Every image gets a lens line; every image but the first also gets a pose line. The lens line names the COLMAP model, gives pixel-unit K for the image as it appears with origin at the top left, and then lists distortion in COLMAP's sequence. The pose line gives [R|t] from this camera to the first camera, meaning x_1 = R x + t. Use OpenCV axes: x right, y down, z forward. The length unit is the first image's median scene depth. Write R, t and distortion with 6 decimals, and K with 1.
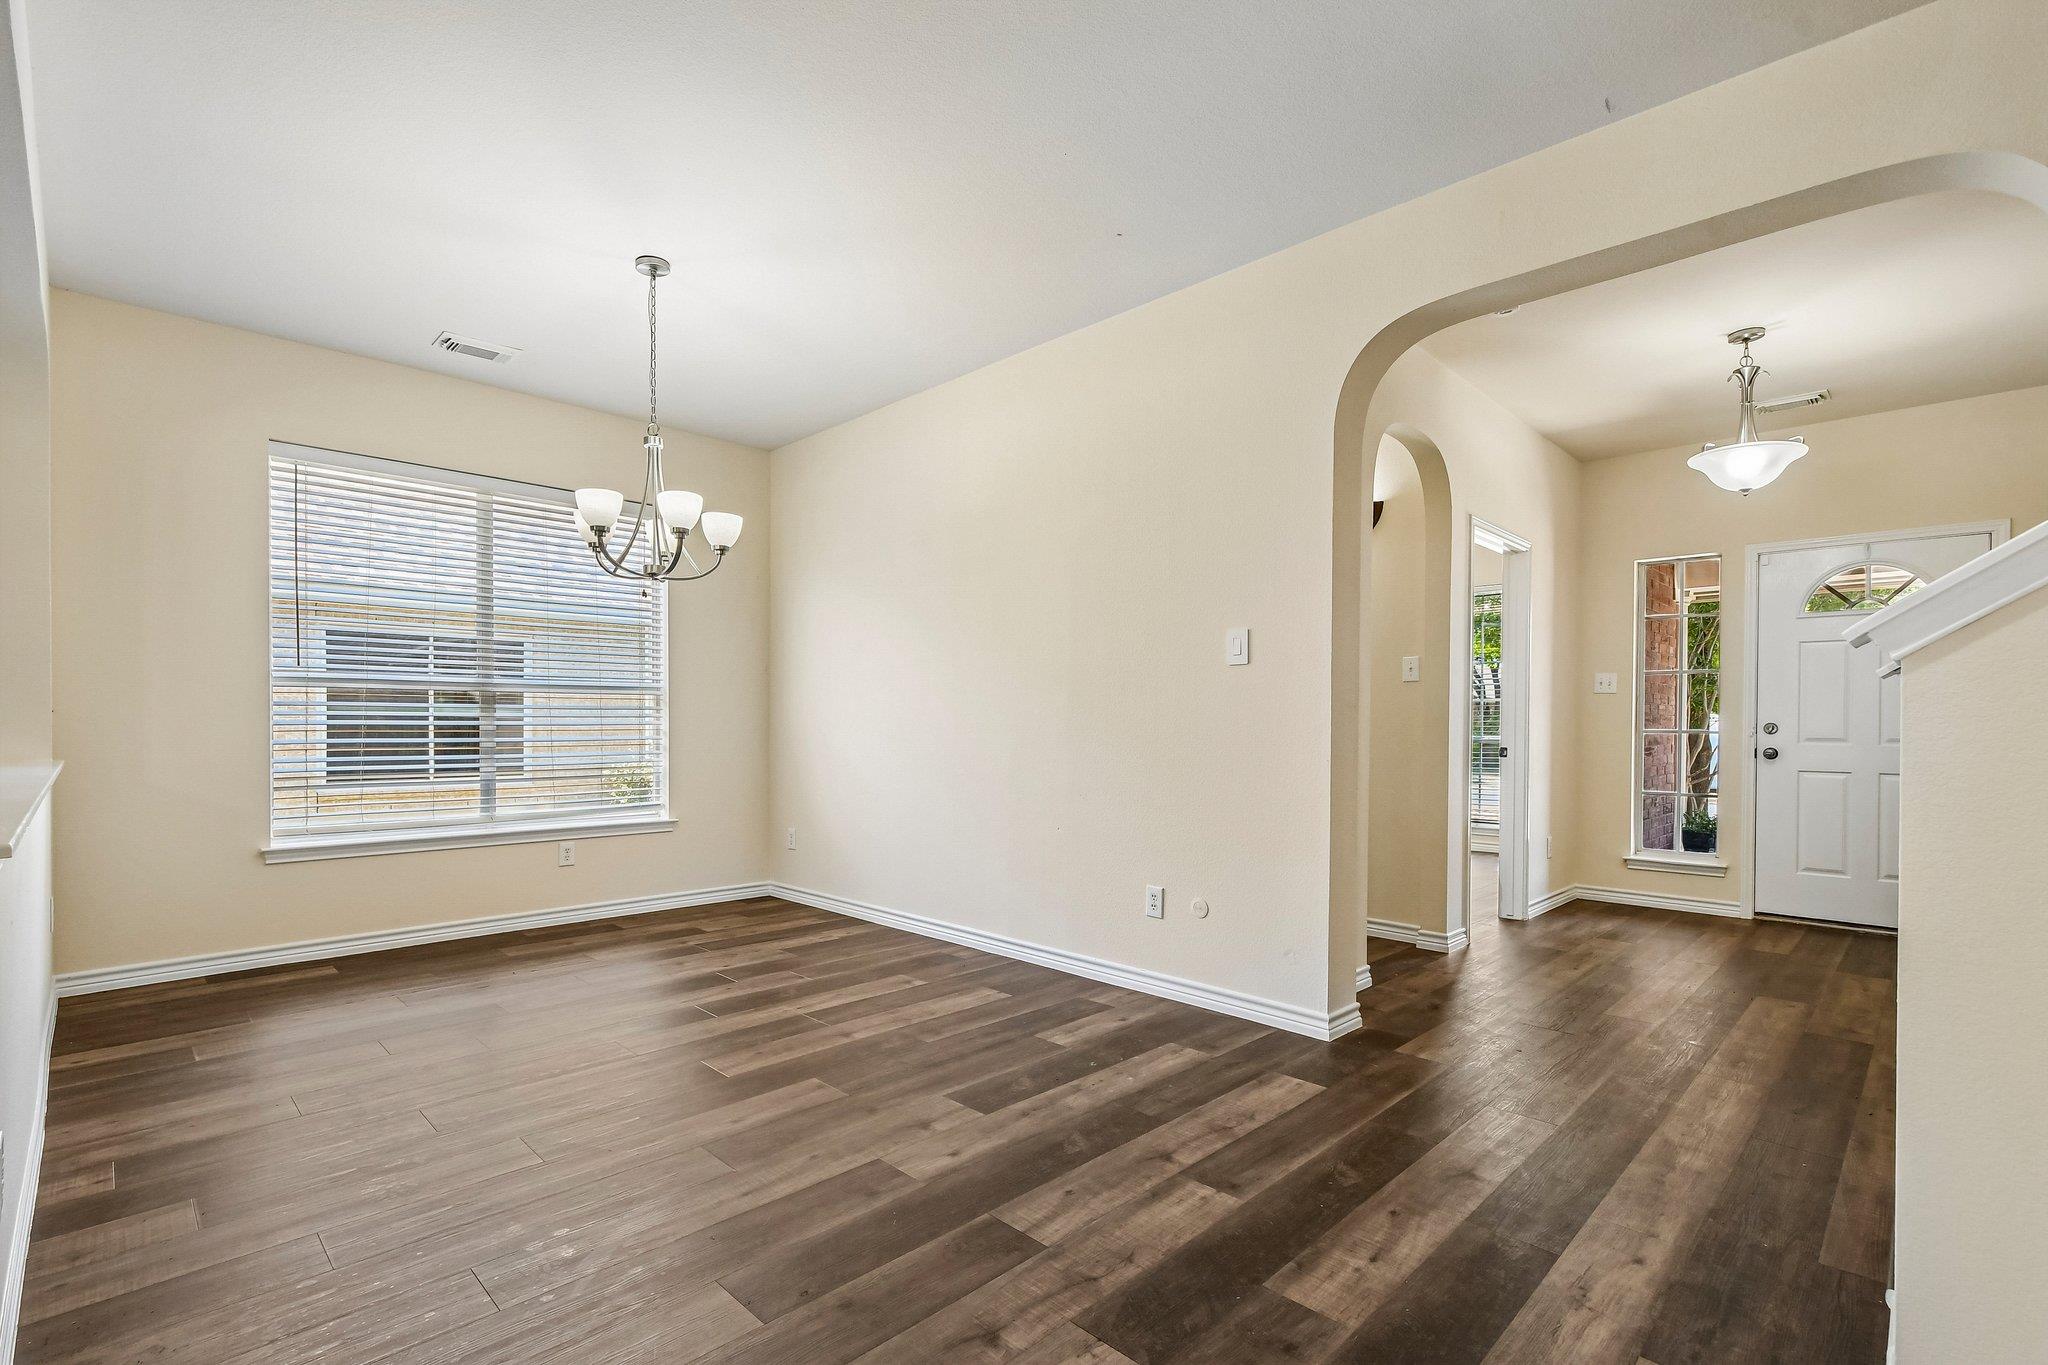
lens RADIAL K [[938.9, 0, 1012.3], [0, 938.9, 738.5], [0, 0, 1]] dist [-0.001746, -0.000684]
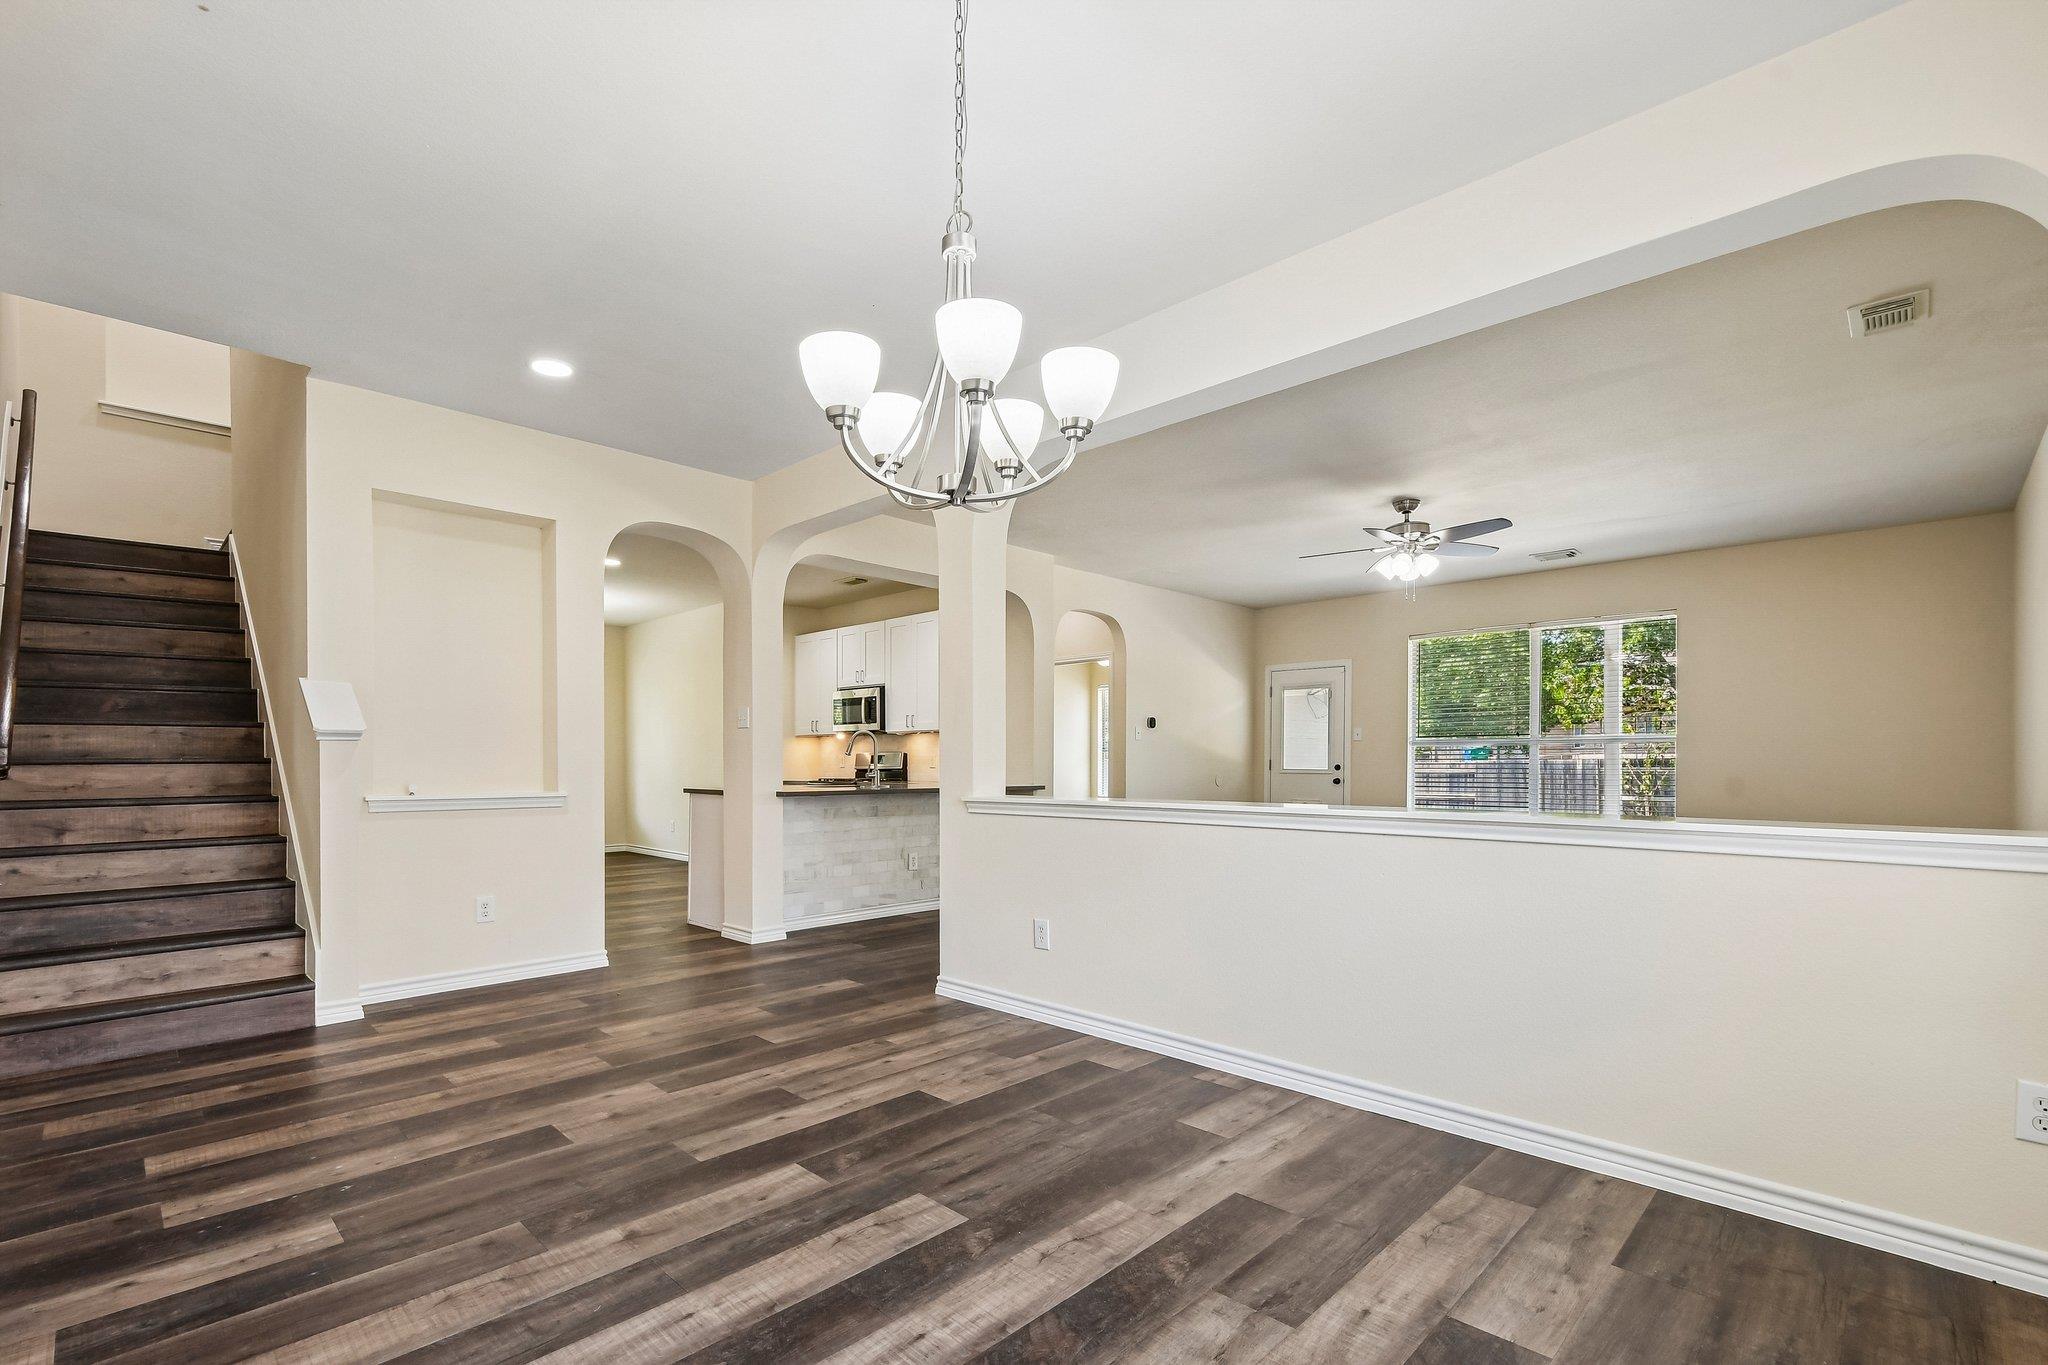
lens RADIAL K [[897.1, 0, 995.3], [0, 897.1, 751.2], [0, 0, 1]] dist [-0.002931, -0.000378]
pose [[-0.999976, -0.003652, -0.005814, -0.540148], [-0.003692, 0.999969, 0.006944, -0.040315], [0.005788, 0.006965, -0.999959, 2.057394]]
